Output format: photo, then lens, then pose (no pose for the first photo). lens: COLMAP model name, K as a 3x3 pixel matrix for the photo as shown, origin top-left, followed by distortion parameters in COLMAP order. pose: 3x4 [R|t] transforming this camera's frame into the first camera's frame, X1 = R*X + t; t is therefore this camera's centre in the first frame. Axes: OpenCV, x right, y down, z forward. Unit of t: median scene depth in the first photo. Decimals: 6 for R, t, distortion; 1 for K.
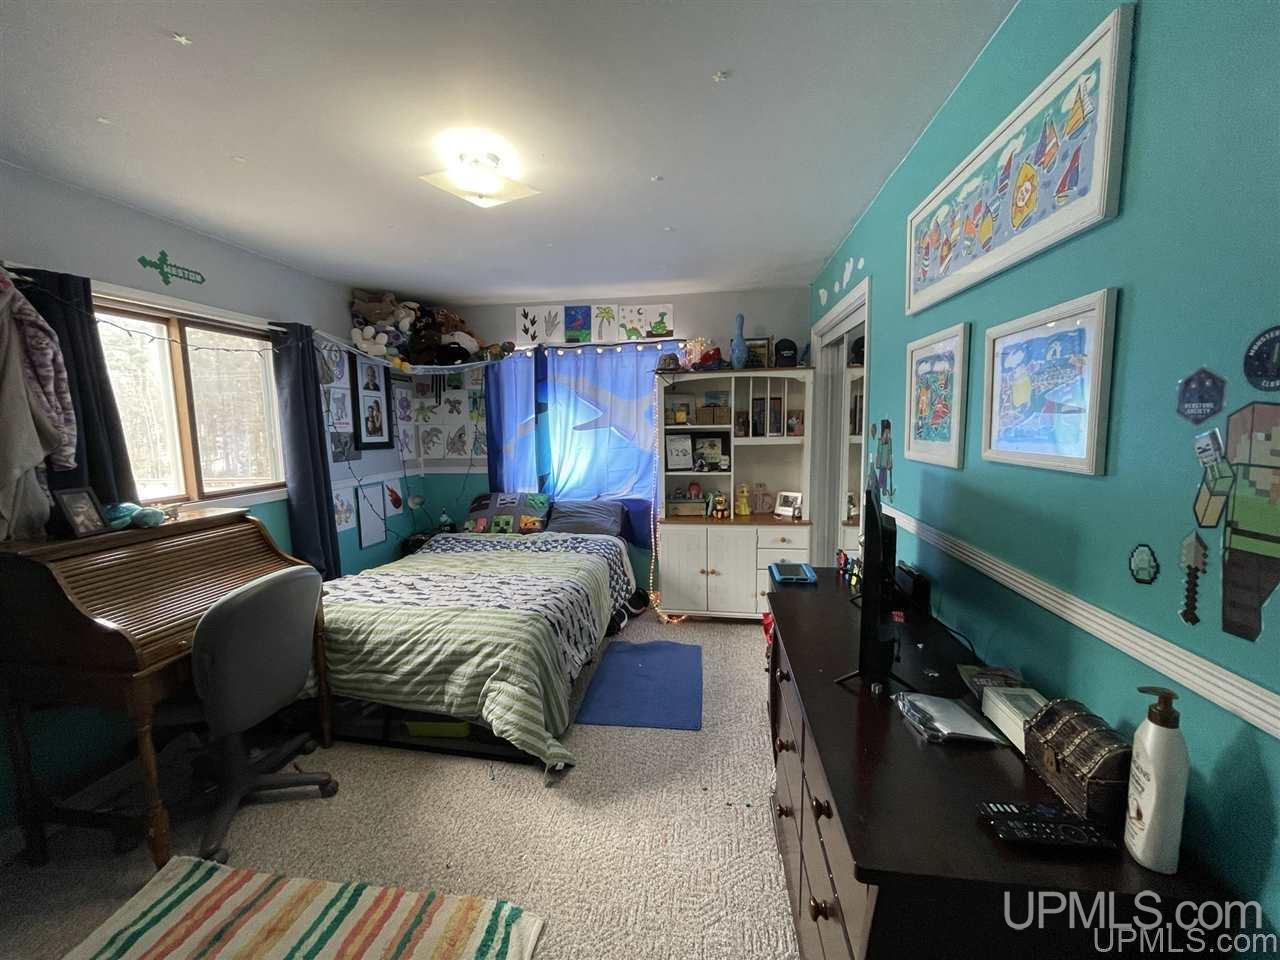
lens RADIAL K [[510.3, 0, 640.0], [0, 510.3, 480.0], [0, 0, 1]] dist [-0.007729, 0.000595]
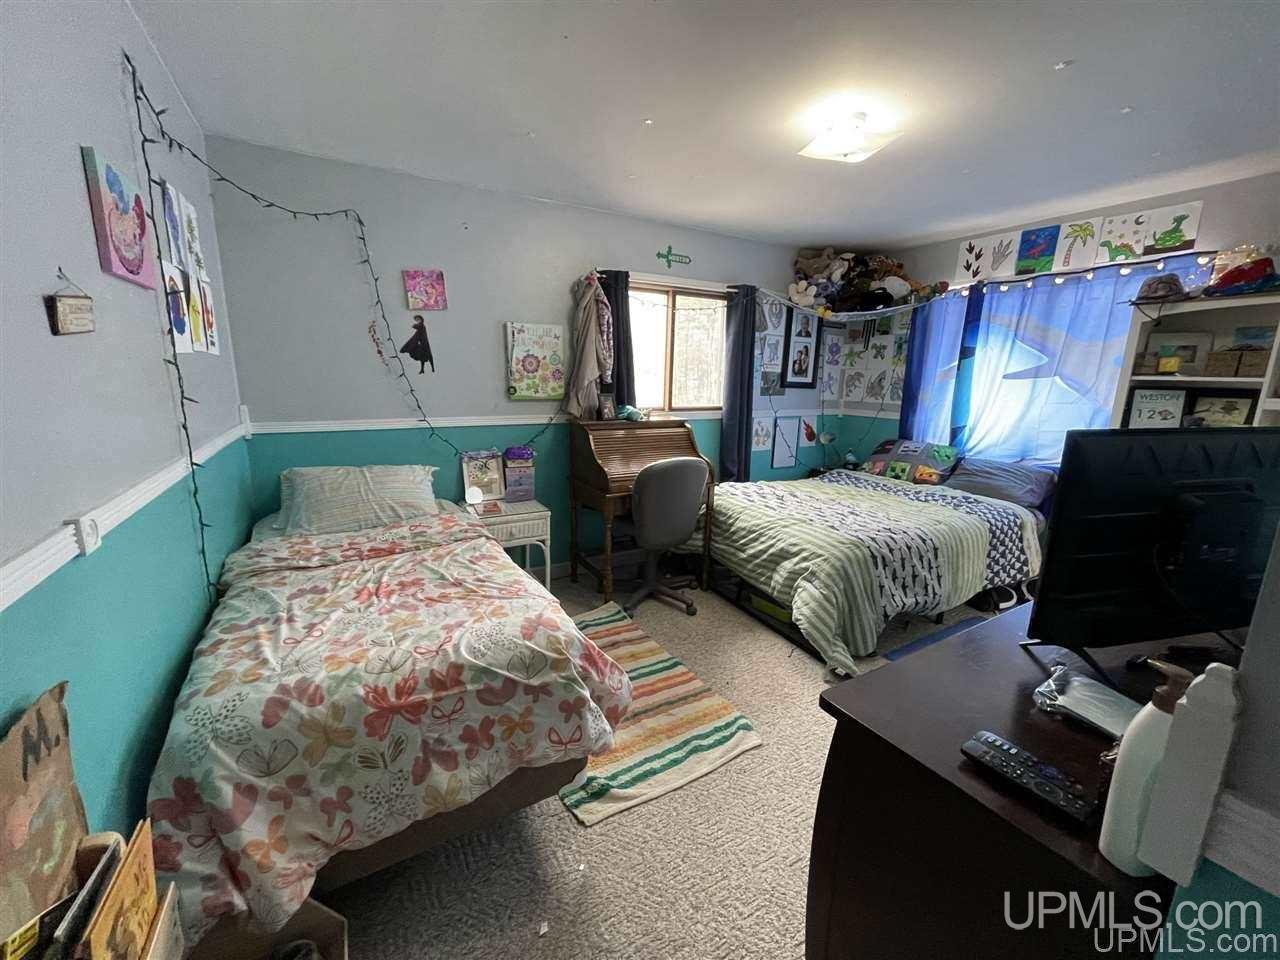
lens RADIAL K [[510.3, 0, 640.0], [0, 510.3, 480.0], [0, 0, 1]] dist [-0.007729, 0.000595]
pose [[0.619466, 0.187754, -0.762240, 0.223125], [-0.117245, 0.982215, 0.146654, 0.021383], [0.776219, -0.001479, 0.630462, -0.033268]]
